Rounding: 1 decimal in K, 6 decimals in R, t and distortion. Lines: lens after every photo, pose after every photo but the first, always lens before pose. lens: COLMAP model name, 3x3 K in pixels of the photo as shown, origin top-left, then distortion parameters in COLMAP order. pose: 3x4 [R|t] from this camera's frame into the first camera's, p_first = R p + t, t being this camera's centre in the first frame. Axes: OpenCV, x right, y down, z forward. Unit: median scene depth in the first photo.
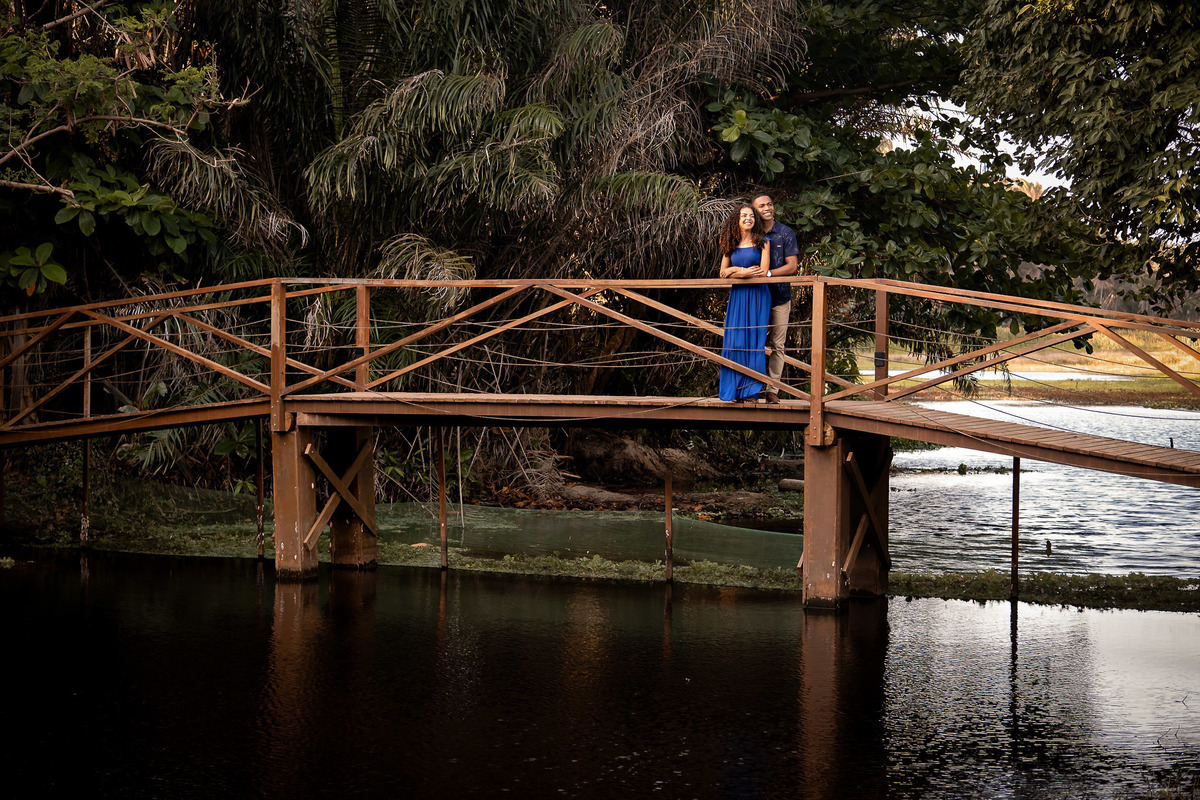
lens RADIAL K [[1884.7, 0, 600.0], [0, 1884.7, 400.0], [0, 0, 1]] dist [-0.015117, -0.018607]
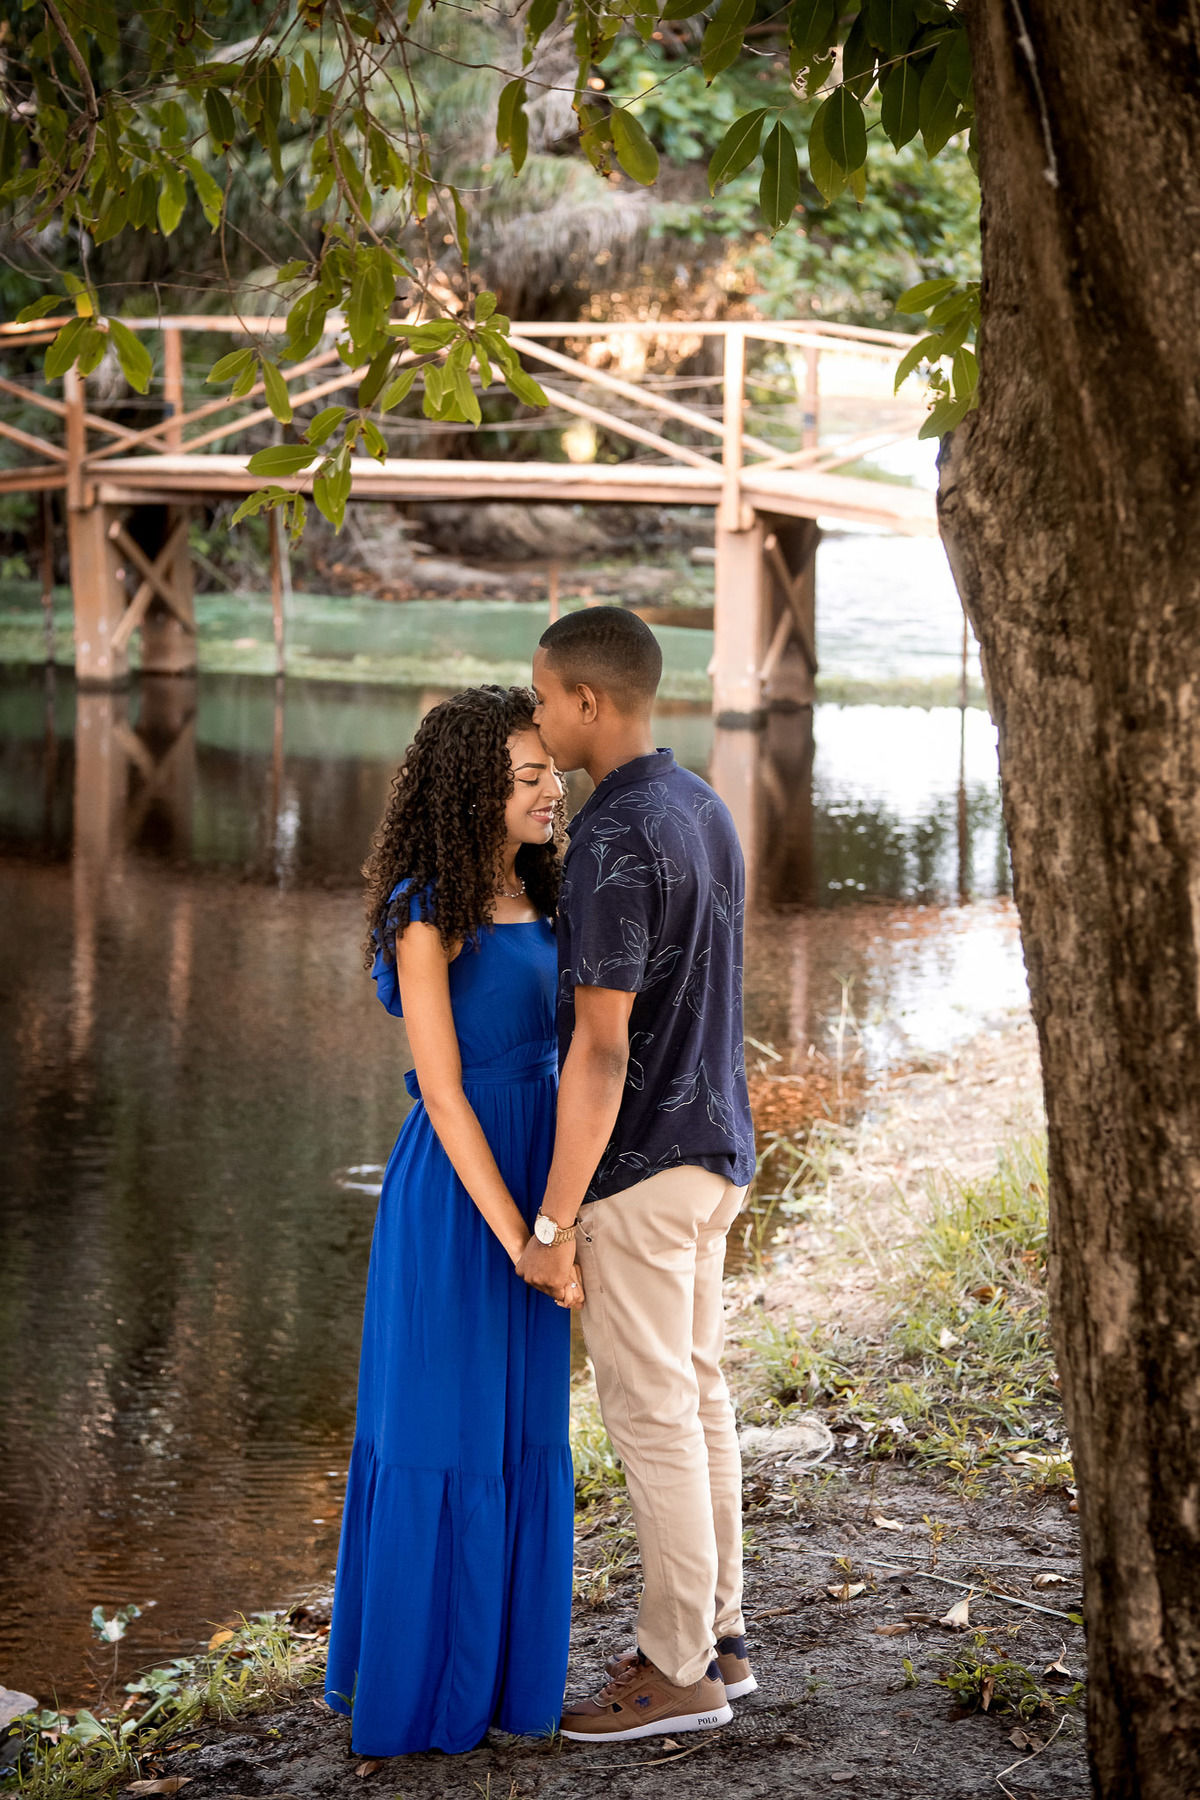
lens RADIAL K [[2827.1, 0, 600.0], [0, 2827.1, 900.0], [0, 0, 1]] dist [-0.015117, -0.018607]
pose [[0.998077, -0.006411, 0.061657, -0.020237], [-0.004561, 0.984345, 0.176192, -0.031671], [-0.061821, -0.176134, 0.982423, -0.239154]]
